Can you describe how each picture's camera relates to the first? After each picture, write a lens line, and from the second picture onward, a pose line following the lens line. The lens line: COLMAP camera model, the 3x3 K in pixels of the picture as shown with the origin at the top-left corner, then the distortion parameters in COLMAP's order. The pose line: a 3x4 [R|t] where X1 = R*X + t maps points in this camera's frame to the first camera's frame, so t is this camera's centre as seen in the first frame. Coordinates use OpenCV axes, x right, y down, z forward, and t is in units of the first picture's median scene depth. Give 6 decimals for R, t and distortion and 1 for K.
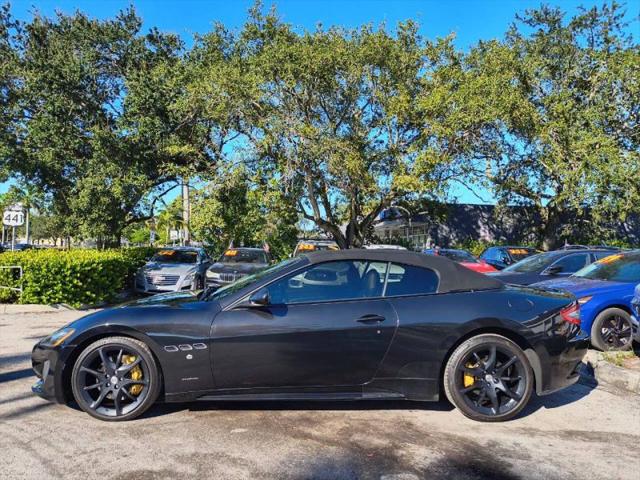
lens RADIAL K [[465.1, 0, 316.9], [0, 465.1, 241.5], [0, 0, 1]] dist [0.042900, -0.055052]
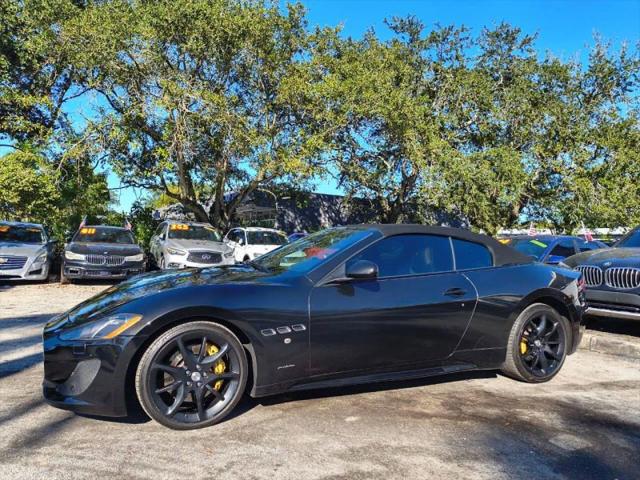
lens RADIAL K [[465.1, 0, 319.3], [0, 465.1, 238.1], [0, 0, 1]] dist [0.042900, -0.055052]
pose [[0.919362, 0.022717, 0.392756, -0.148171], [-0.031319, 0.999389, 0.015505, 0.012077], [-0.392164, -0.026555, 0.919512, 0.054213]]
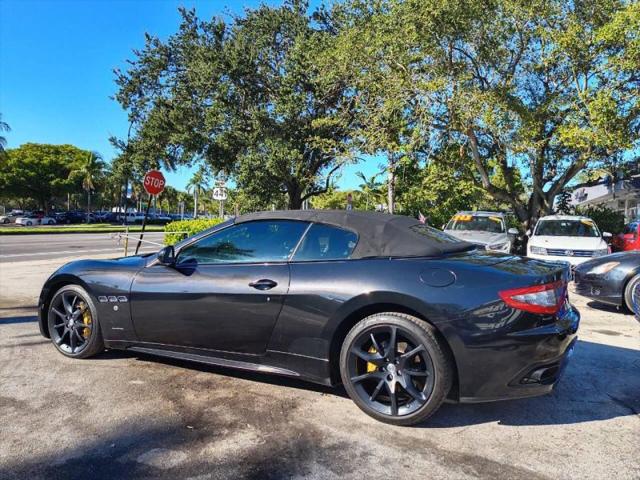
lens RADIAL K [[465.1, 0, 322.8], [0, 465.1, 242.0], [0, 0, 1]] dist [0.042900, -0.055052]
pose [[0.892240, 0.025129, -0.450862, 0.167313], [-0.000313, 0.998485, 0.055031, 0.009901], [0.451562, -0.048960, 0.890896, 0.071232]]
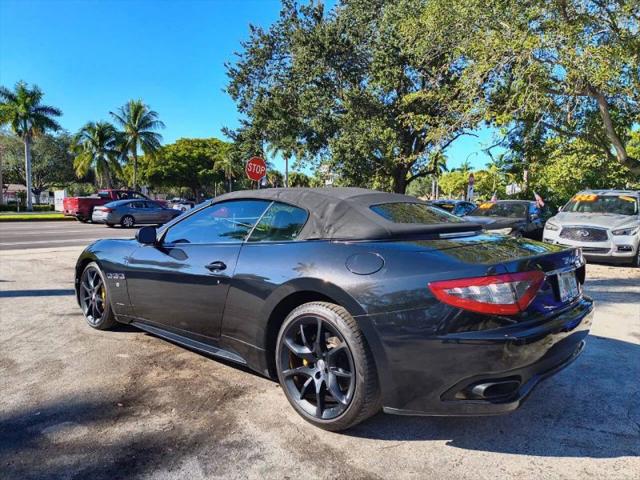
lens RADIAL K [[465.1, 0, 312.9], [0, 465.1, 245.8], [0, 0, 1]] dist [0.042900, -0.055052]
pose [[0.718629, 0.056331, -0.693108, 0.226065], [0.012756, 0.995478, 0.094131, 0.013754], [0.695277, -0.076487, 0.714661, 0.140127]]
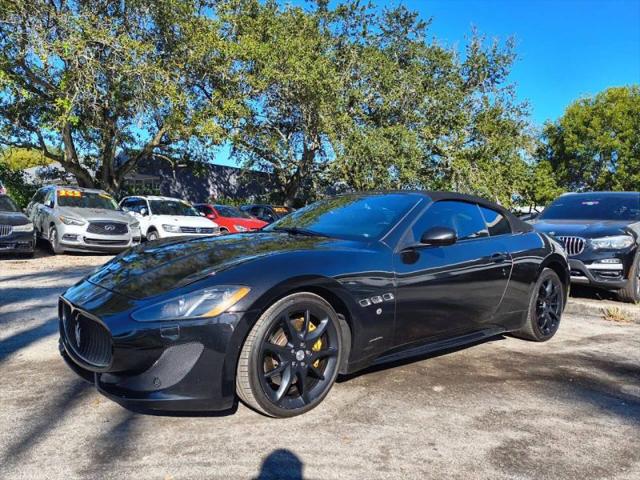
lens RADIAL K [[465.1, 0, 316.7], [0, 465.1, 235.8], [0, 0, 1]] dist [0.042900, -0.055052]
pose [[0.778266, 0.003827, 0.627923, -0.224499], [-0.049053, 0.997296, 0.054721, 0.022258], [-0.626016, -0.073389, 0.776350, 0.125224]]
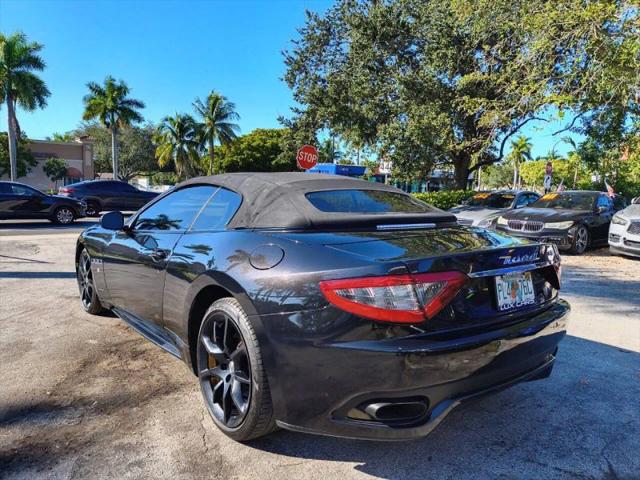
lens RADIAL K [[465.1, 0, 318.2], [0, 465.1, 243.6], [0, 0, 1]] dist [0.042900, -0.055052]
pose [[0.607486, 0.084617, -0.789810, 0.251352], [0.004637, 0.993915, 0.110051, 0.015760], [0.794317, -0.070517, 0.603397, 0.198471]]
